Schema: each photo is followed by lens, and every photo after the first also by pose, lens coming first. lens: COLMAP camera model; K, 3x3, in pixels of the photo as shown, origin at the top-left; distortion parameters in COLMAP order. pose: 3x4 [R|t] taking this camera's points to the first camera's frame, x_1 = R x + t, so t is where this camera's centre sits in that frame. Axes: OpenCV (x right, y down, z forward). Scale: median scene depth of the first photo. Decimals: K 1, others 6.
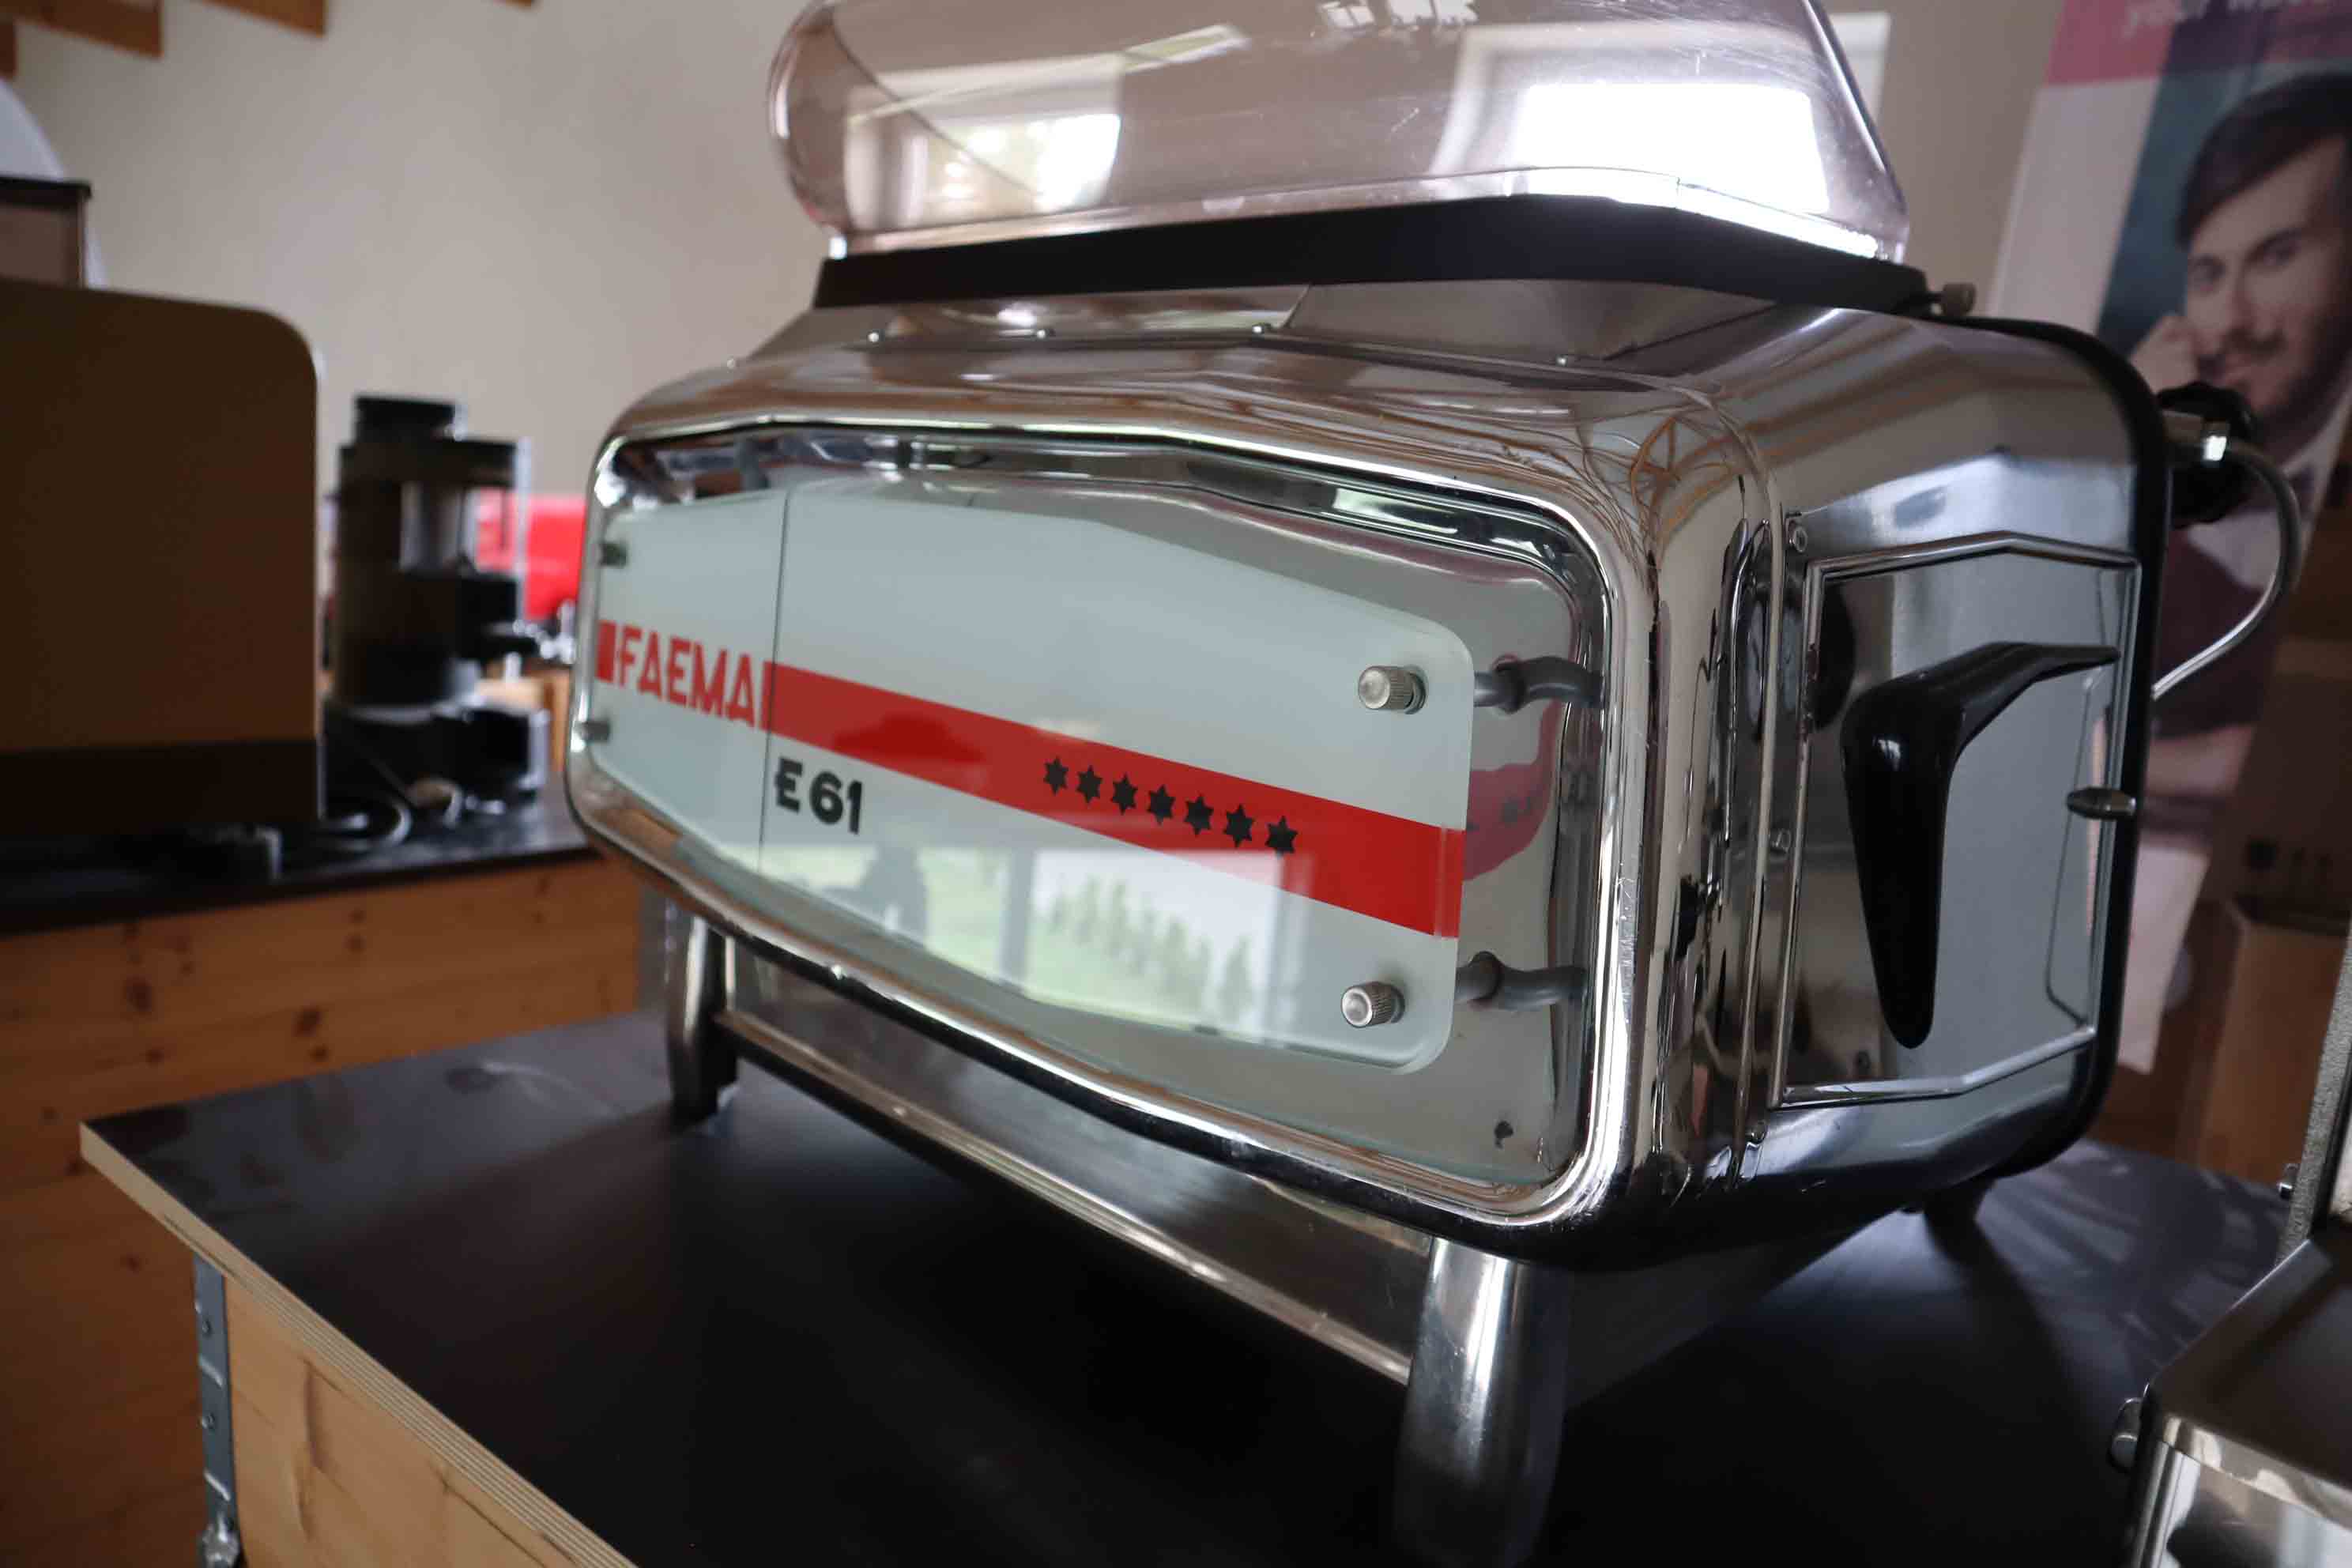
lens RADIAL K [[1699.7, 0, 1181.6], [0, 1699.7, 797.6], [0, 0, 1]] dist [-0.127527, 0.096814]
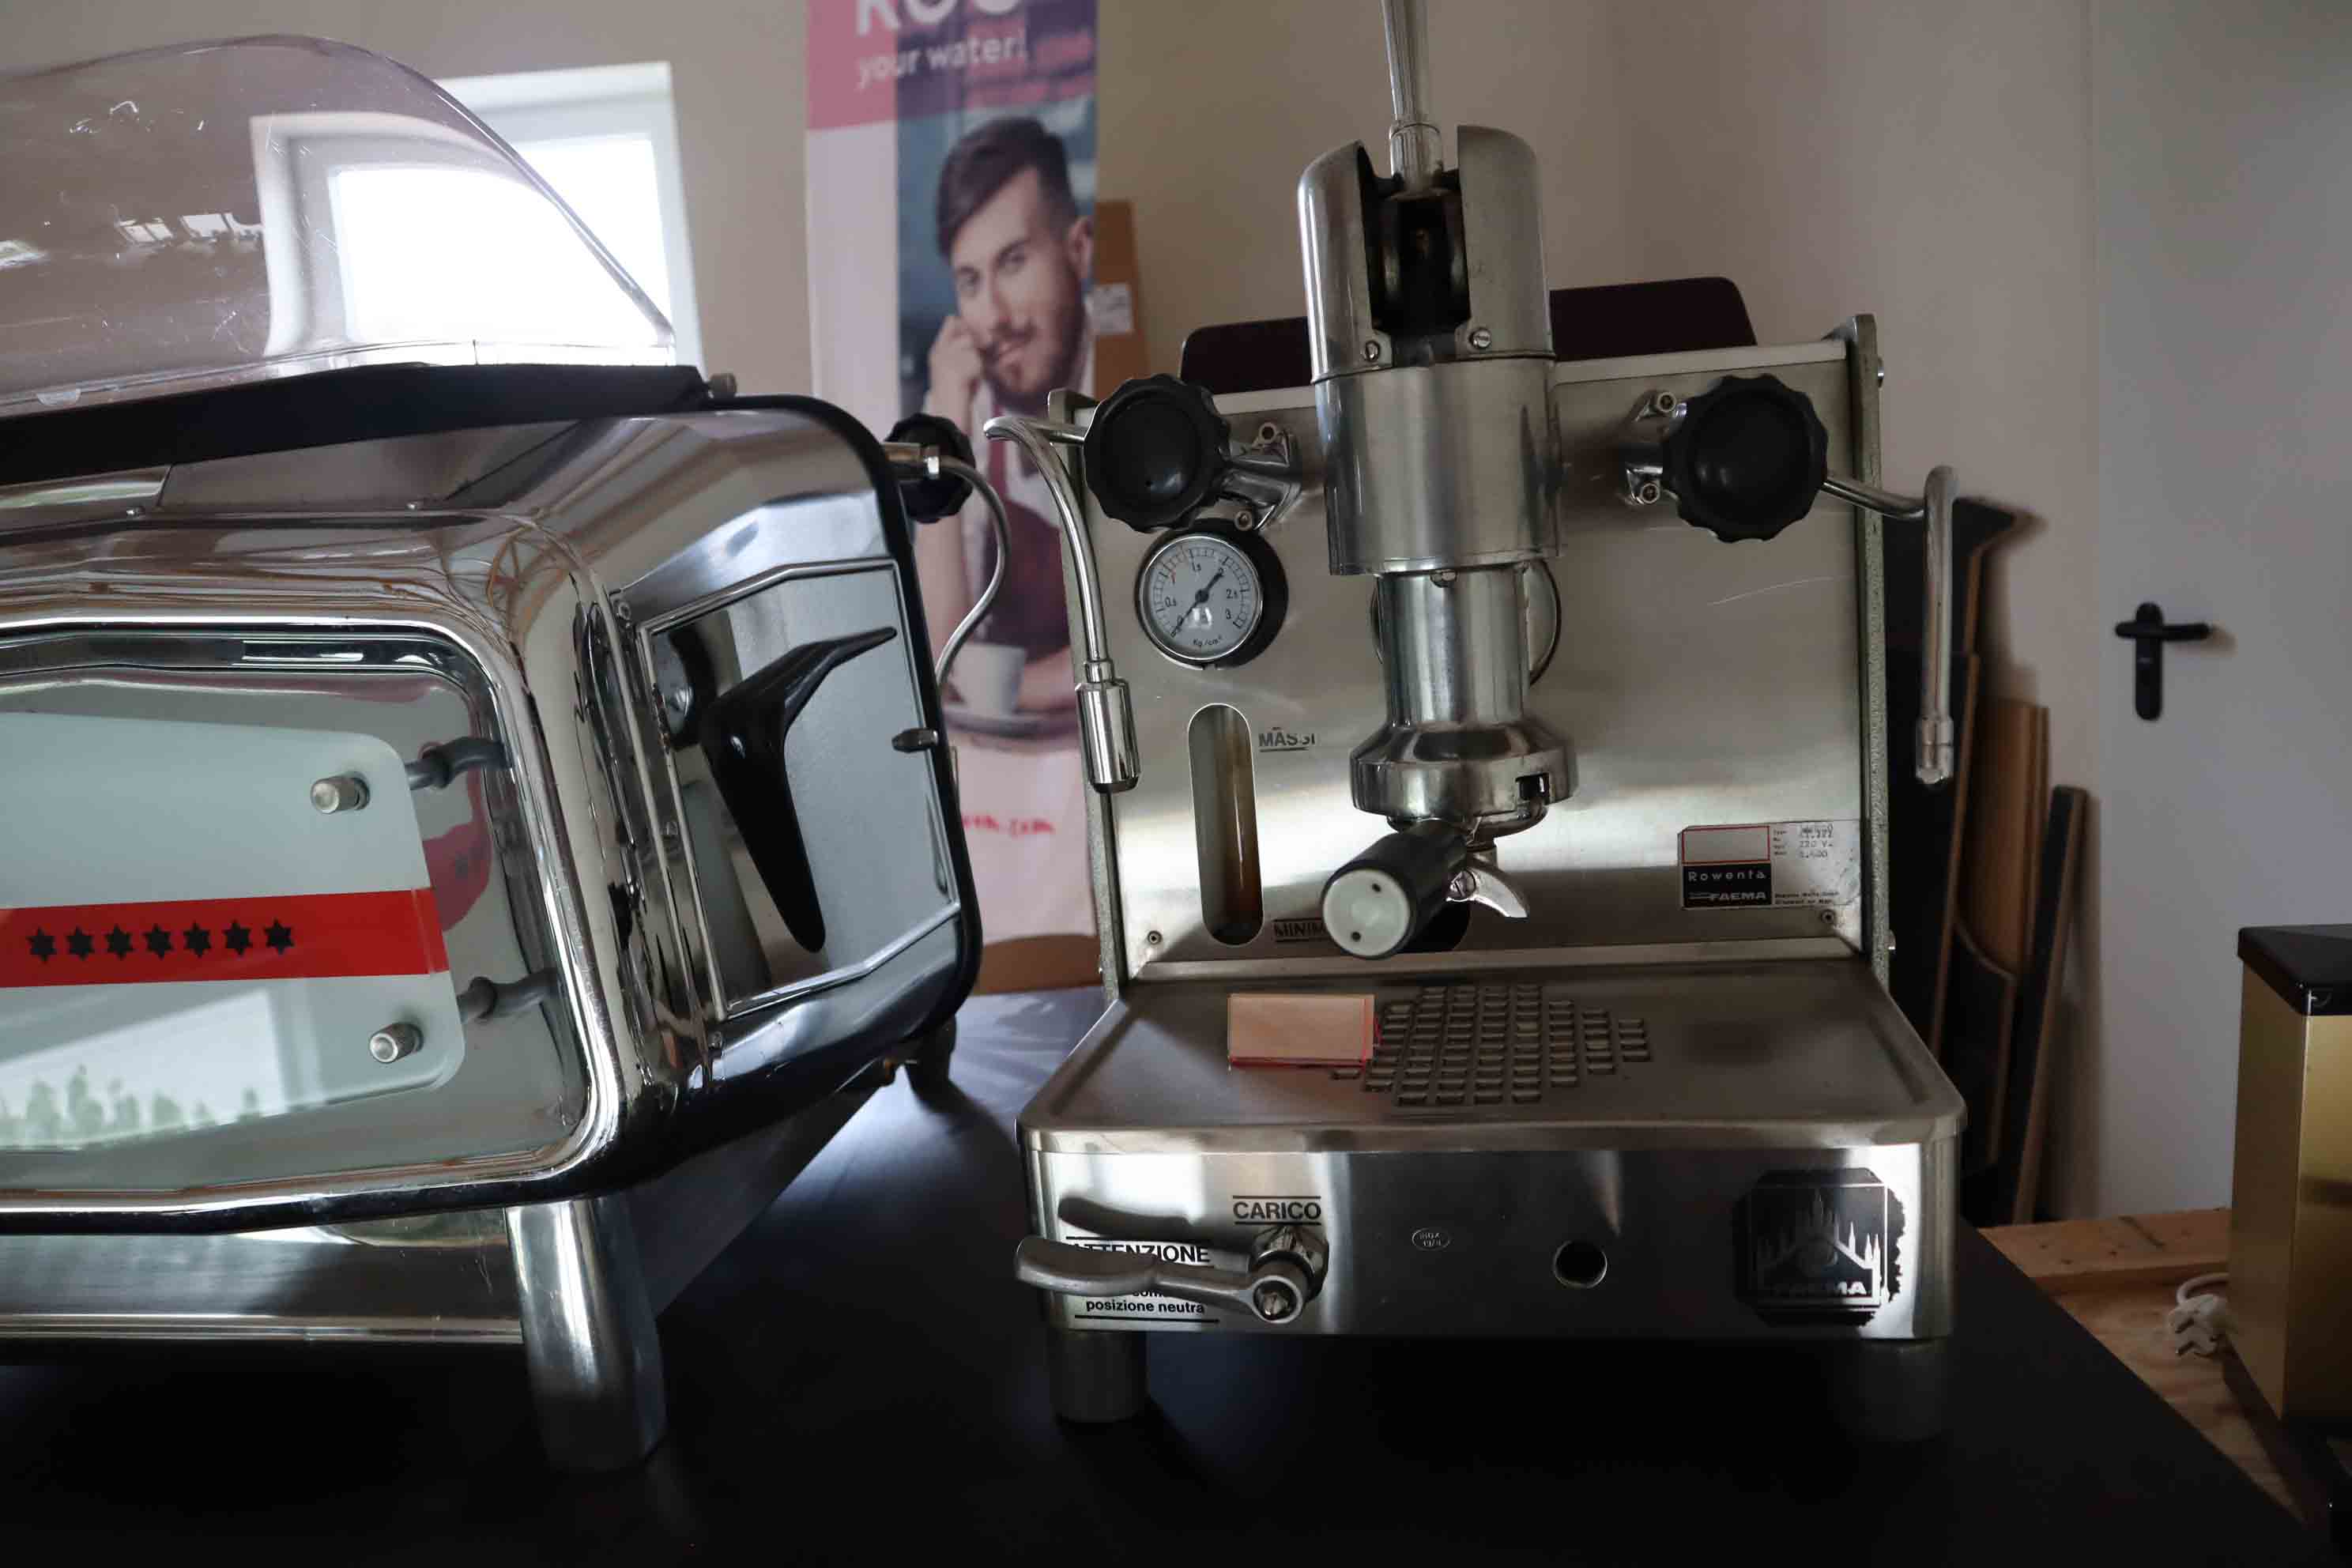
lens RADIAL K [[1699.7, 0, 1181.6], [0, 1699.7, 797.6], [0, 0, 1]] dist [-0.127527, 0.096814]
pose [[0.803839, -0.248915, 0.540263, -0.032231], [0.253354, 0.965005, 0.067648, 0.011680], [-0.538196, 0.082500, 0.838772, -0.311875]]
